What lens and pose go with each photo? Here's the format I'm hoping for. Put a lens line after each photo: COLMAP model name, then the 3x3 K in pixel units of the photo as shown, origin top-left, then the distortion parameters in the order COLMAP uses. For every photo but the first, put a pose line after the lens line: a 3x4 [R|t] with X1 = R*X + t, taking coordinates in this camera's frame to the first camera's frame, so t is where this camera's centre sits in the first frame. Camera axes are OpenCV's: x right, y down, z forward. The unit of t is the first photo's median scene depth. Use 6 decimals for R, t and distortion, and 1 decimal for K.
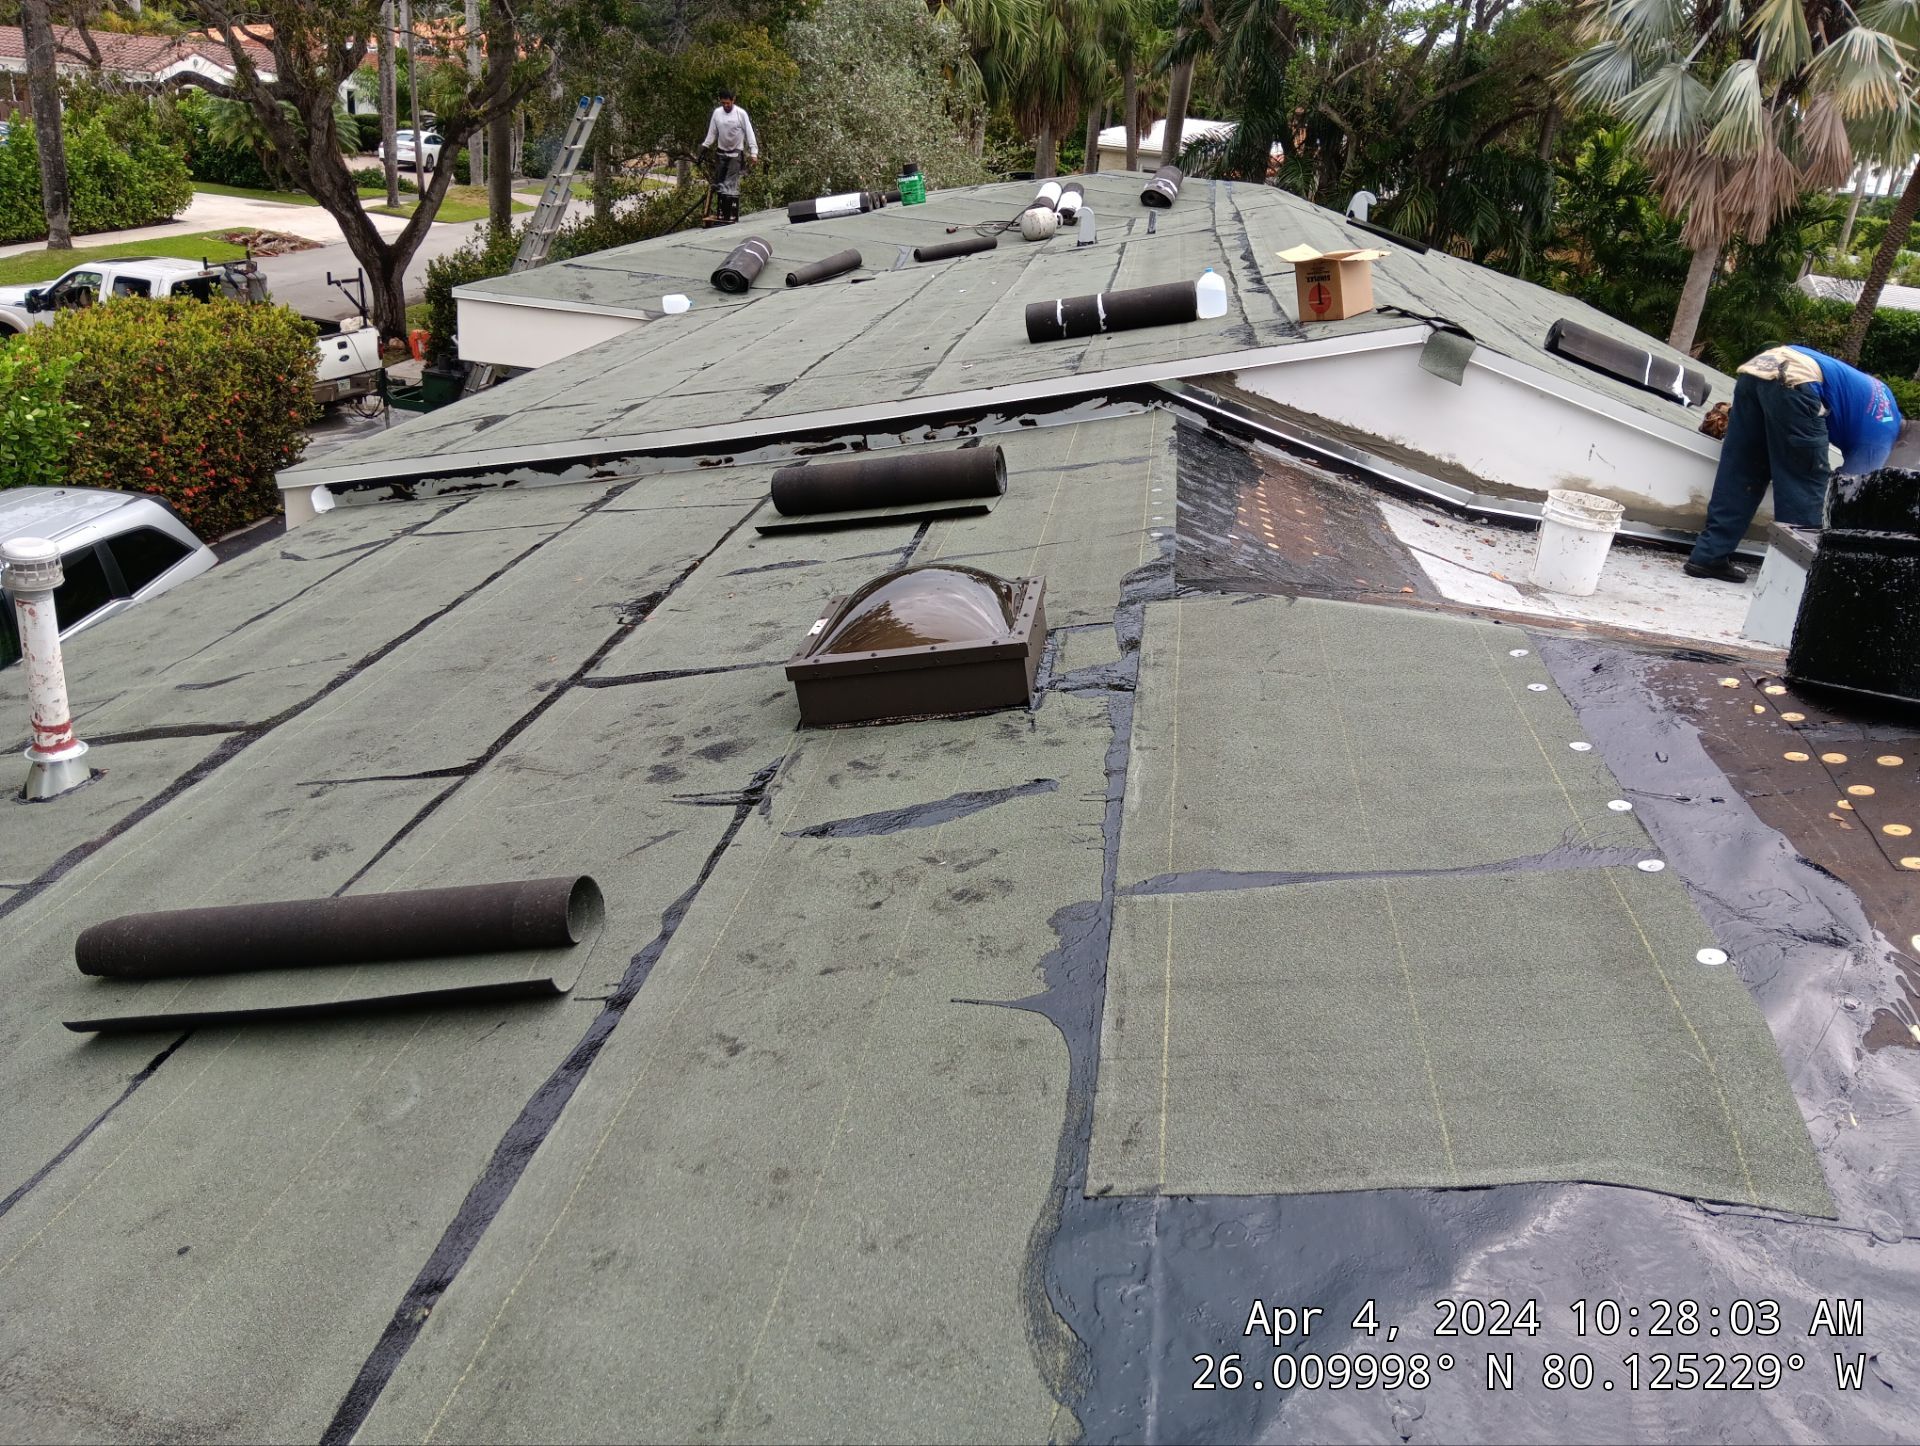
lens RADIAL K [[1497.8, 0, 960.0], [0, 1497.8, 723.0], [0, 0, 1]] dist [0.002679, -0.041326]
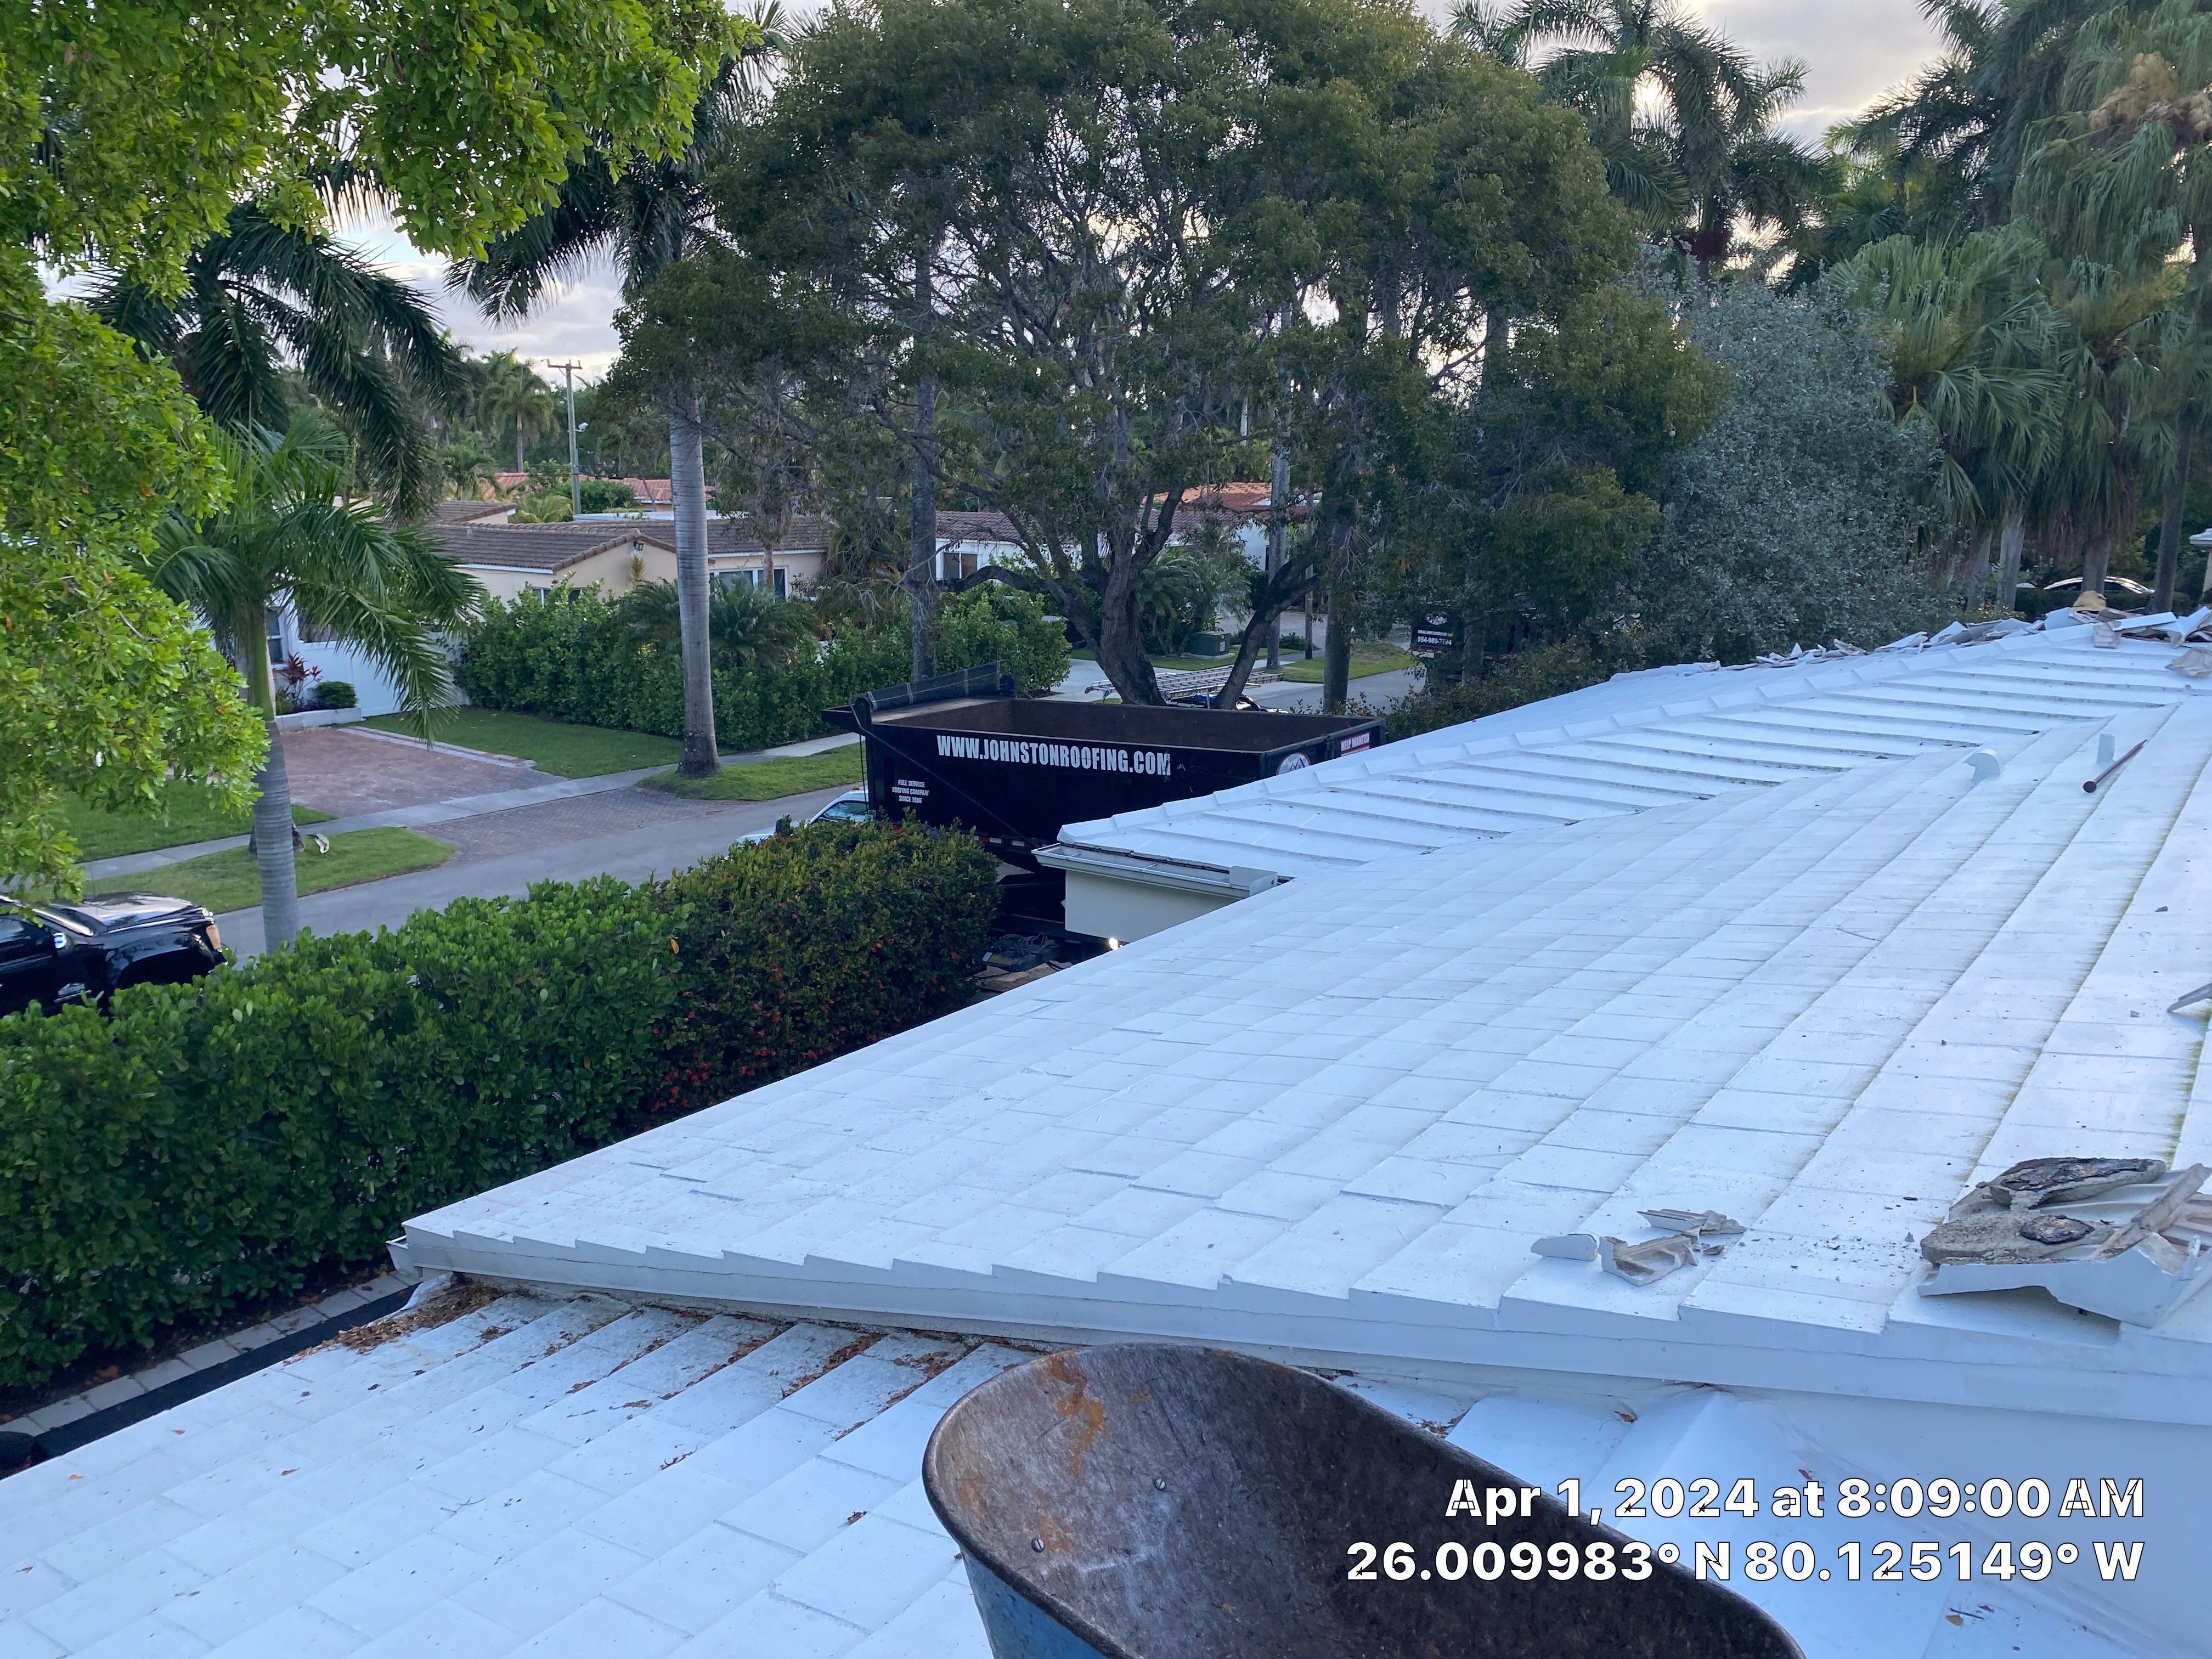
lens RADIAL K [[1610.2, 0, 1106.6], [0, 1610.2, 846.9], [0, 0, 1]] dist [0.046720, -0.064128]
pose [[0.863419, 0.022898, -0.503967, 0.066637], [-0.119297, 0.979904, -0.159862, -0.088678], [0.490179, 0.198150, 0.848800, 0.160475]]
